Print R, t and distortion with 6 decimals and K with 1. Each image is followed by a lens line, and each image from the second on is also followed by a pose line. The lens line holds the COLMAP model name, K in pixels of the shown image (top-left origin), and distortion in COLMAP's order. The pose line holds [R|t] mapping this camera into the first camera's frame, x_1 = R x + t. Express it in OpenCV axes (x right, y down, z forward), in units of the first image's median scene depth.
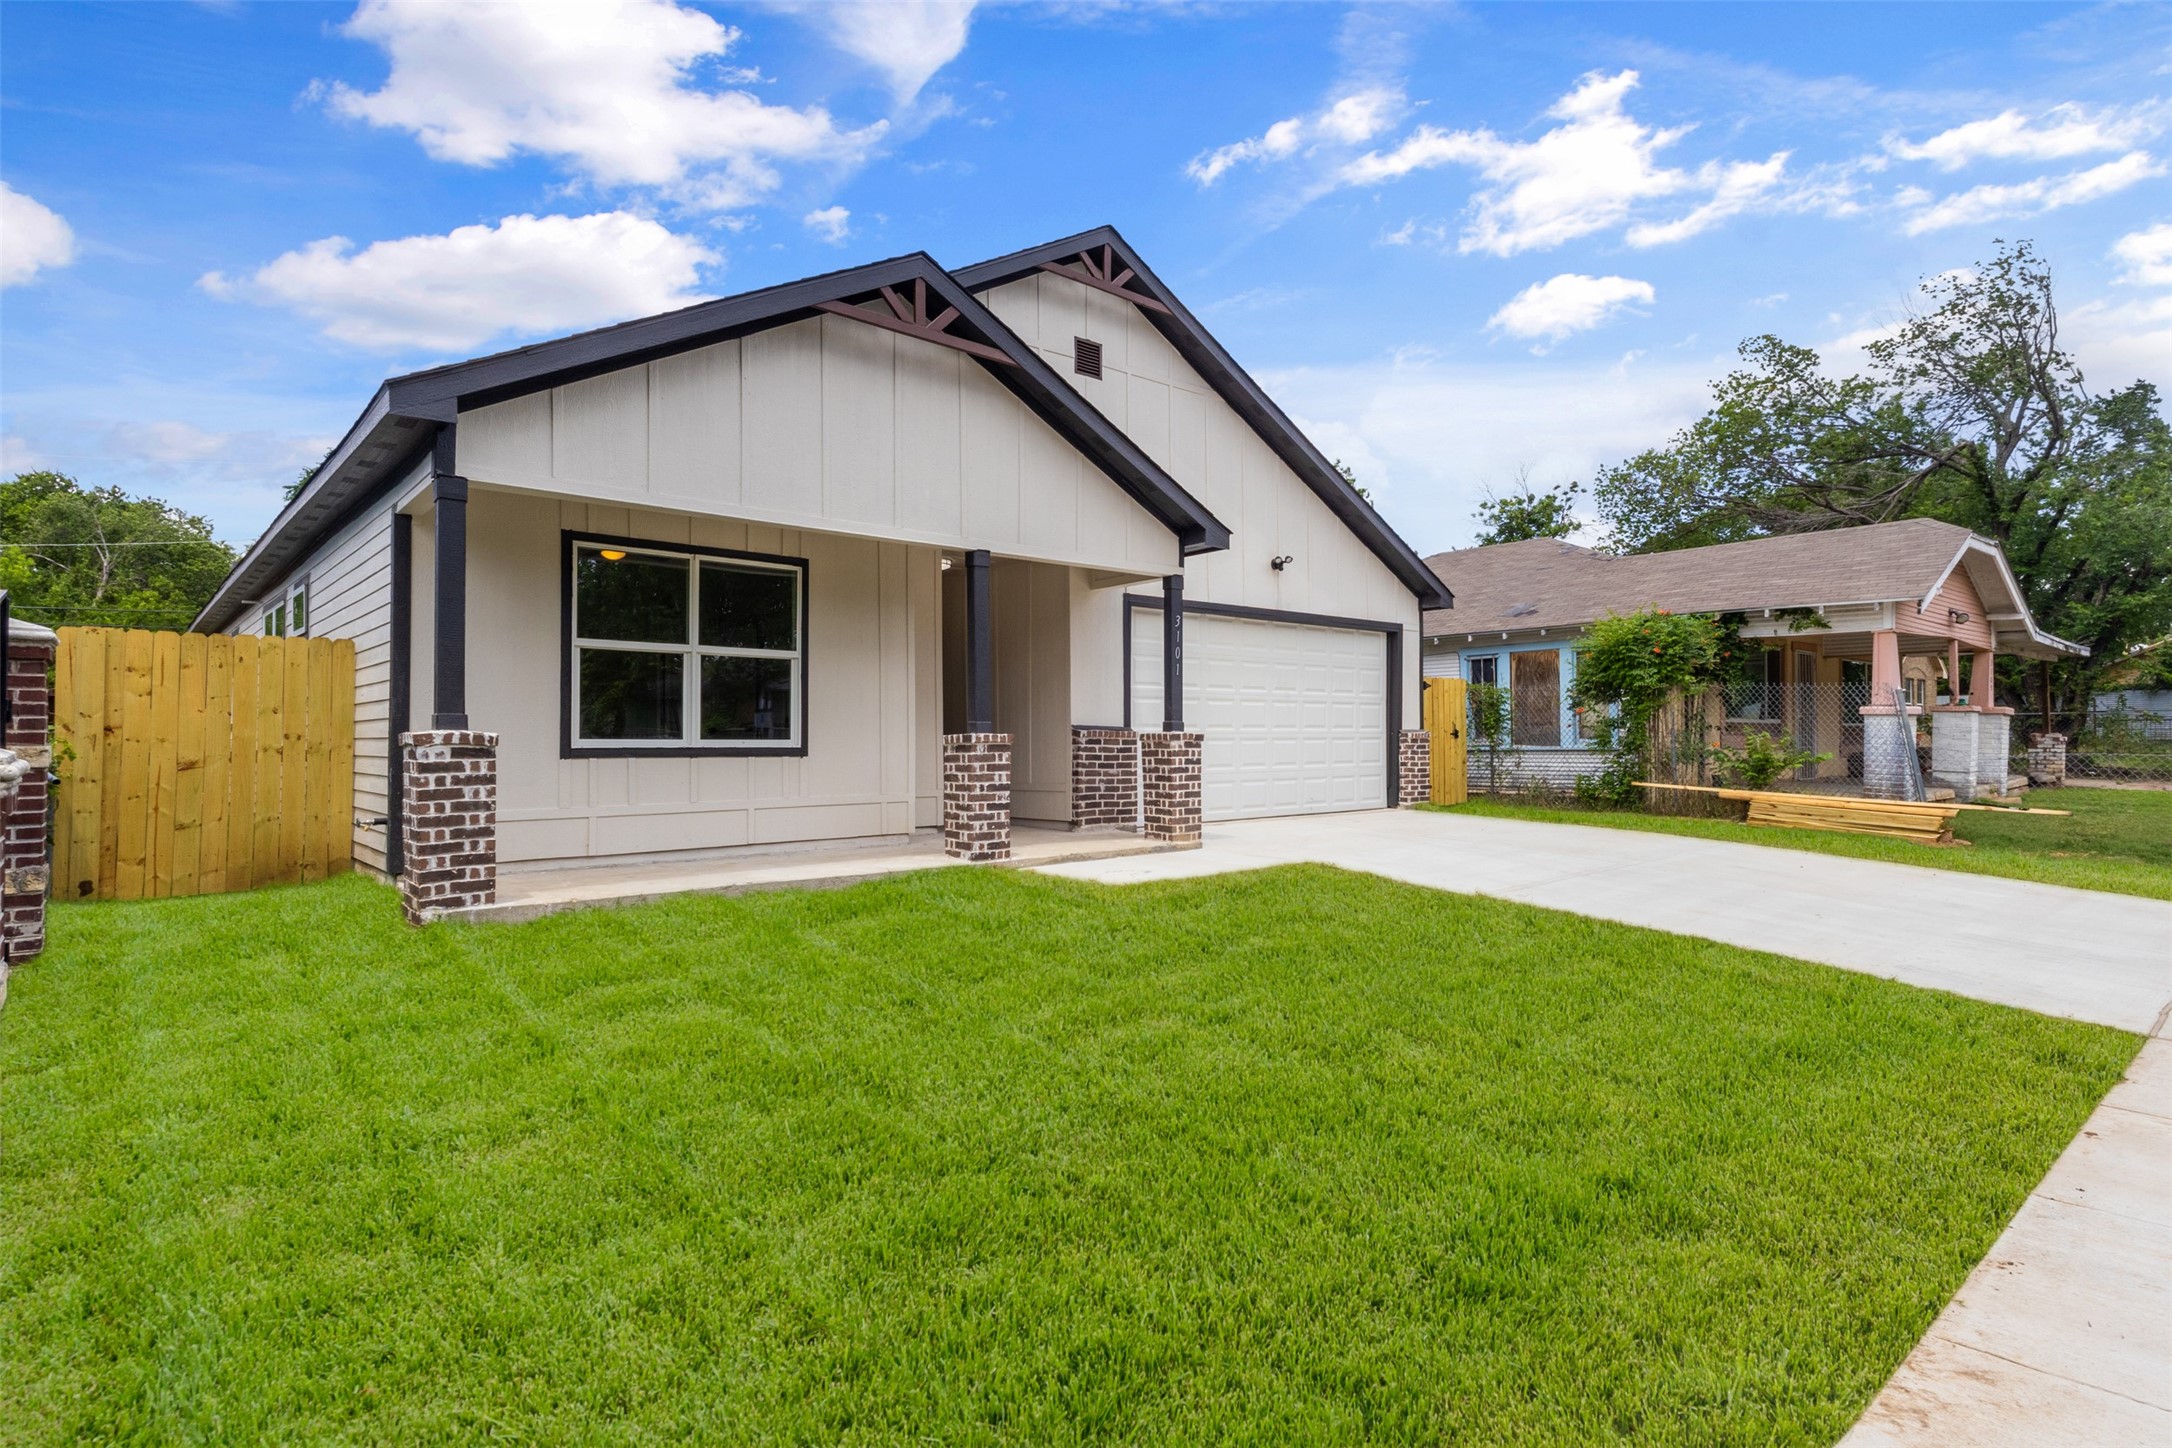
lens RADIAL K [[1114.3, 0, 1085.0], [0, 1114.3, 712.5], [0, 0, 1]] dist [0.033530, 0.000123]
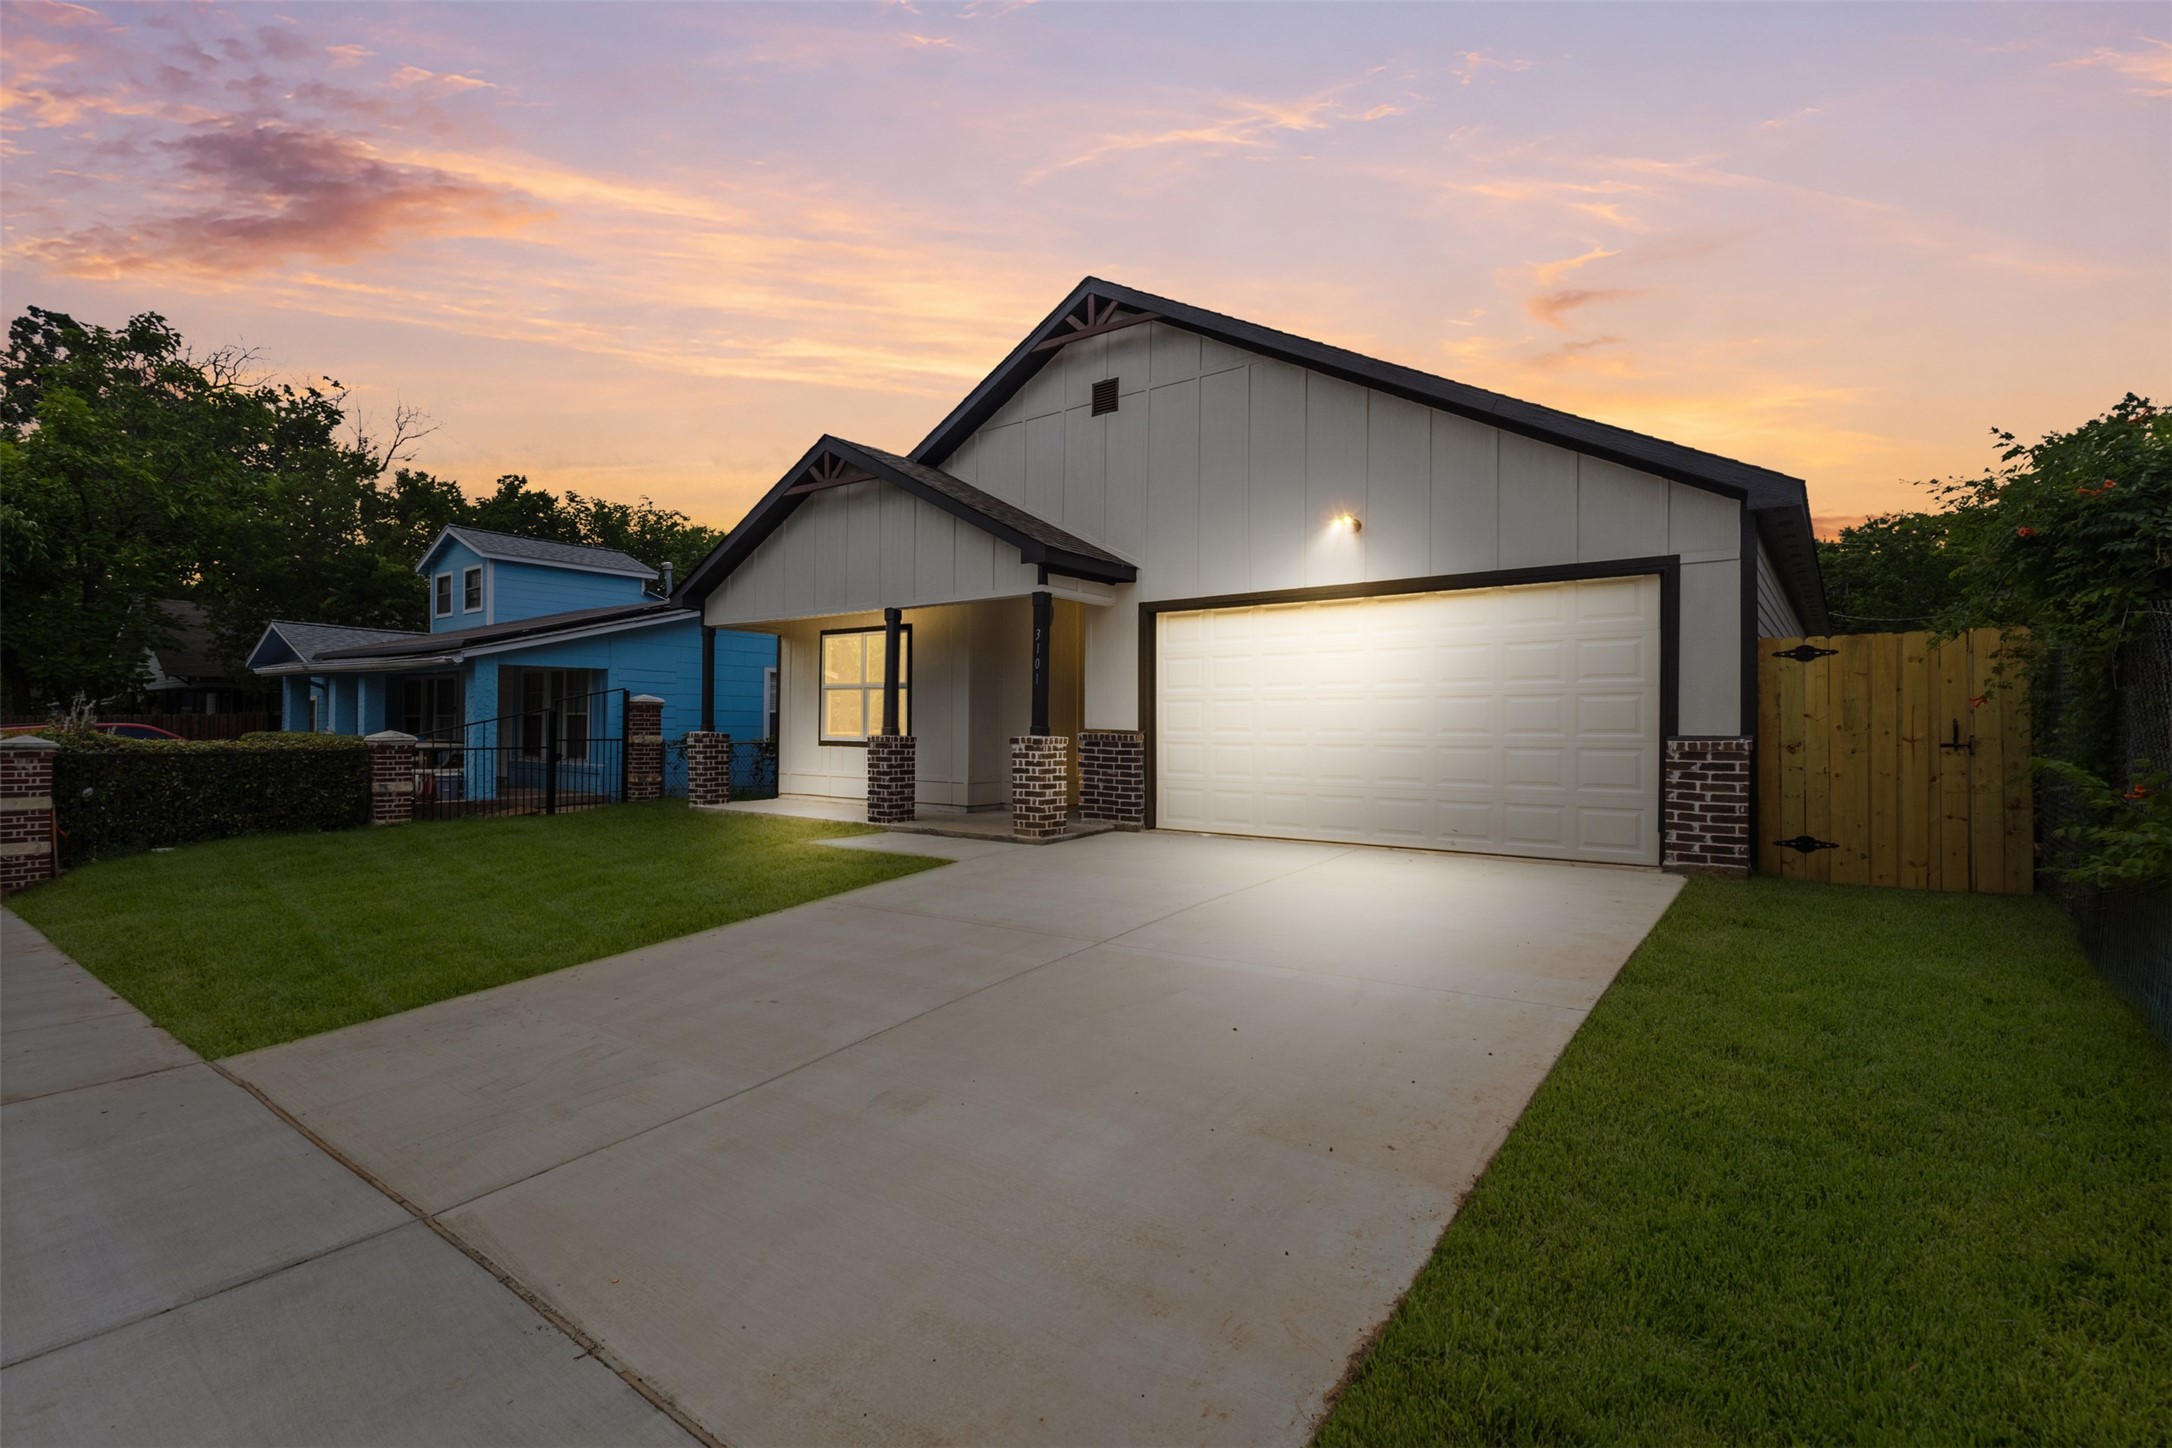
lens RADIAL K [[1014.1, 0, 1090.5], [0, 1014.1, 713.3], [0, 0, 1]] dist [-0.000256, 0.000393]
pose [[0.196514, -0.011069, -0.980439, 1.252741], [0.015918, 0.999841, -0.008097, 0.004977], [0.980372, -0.014016, 0.196658, 1.002961]]
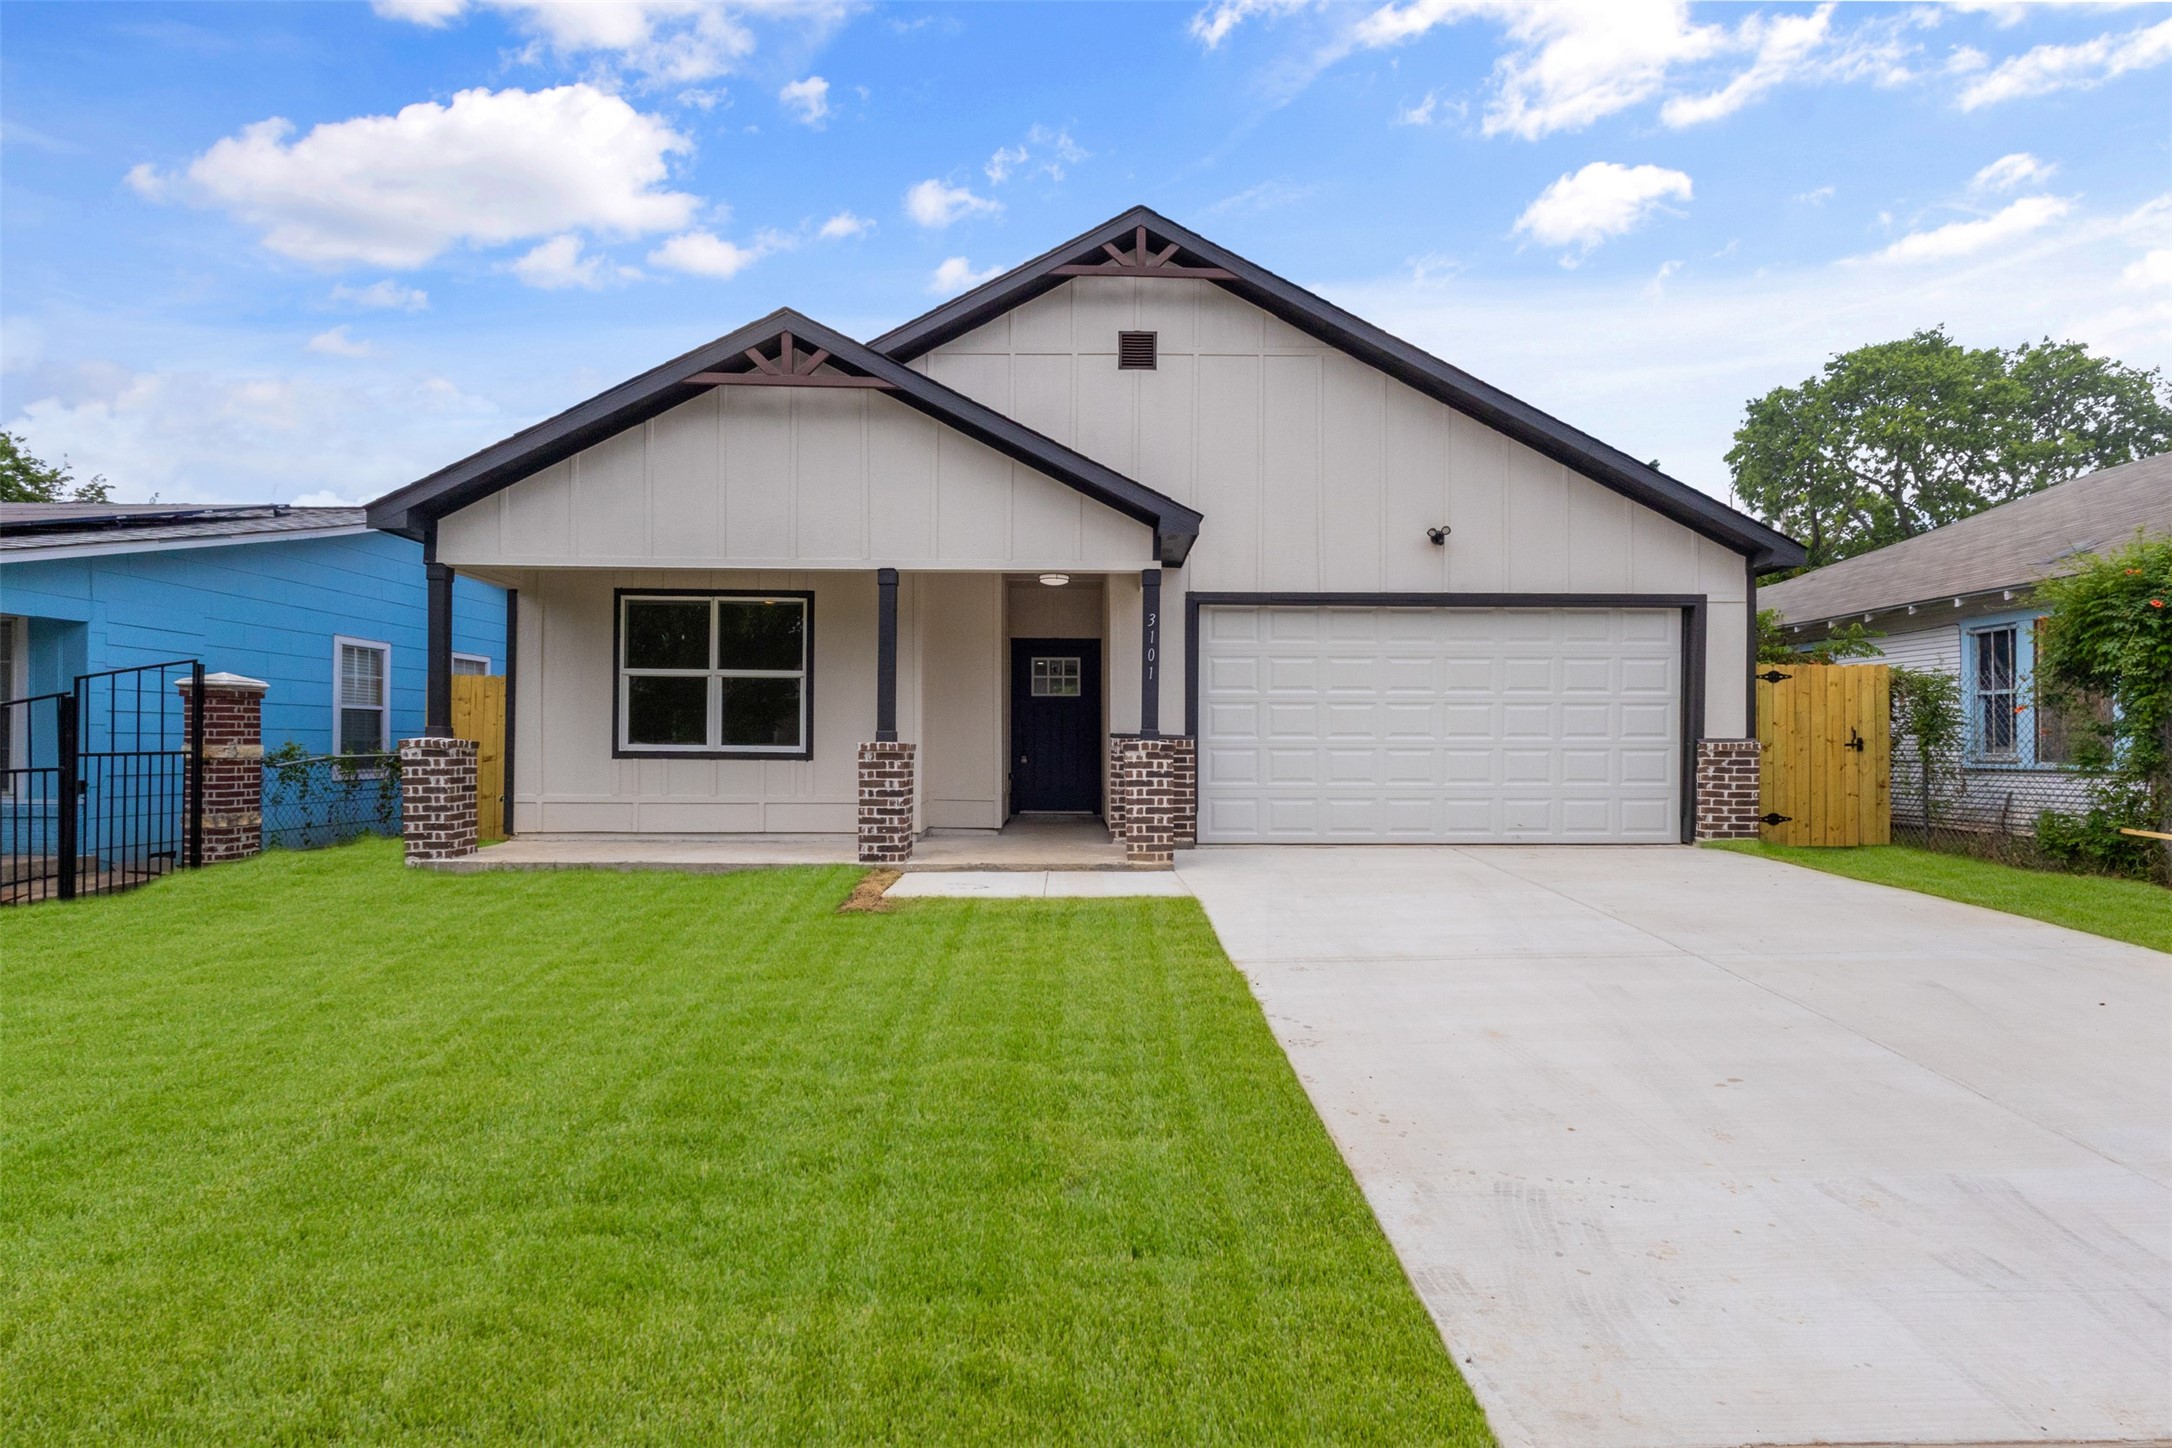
lens RADIAL K [[1014.1, 0, 1089.6], [0, 1014.1, 730.5], [0, 0, 1]] dist [-0.000256, 0.000393]
pose [[0.766910, 0.000138, -0.641755, 0.676862], [0.008231, 0.999916, 0.010052, 0.000028], [0.641702, -0.012992, 0.766844, 0.387930]]
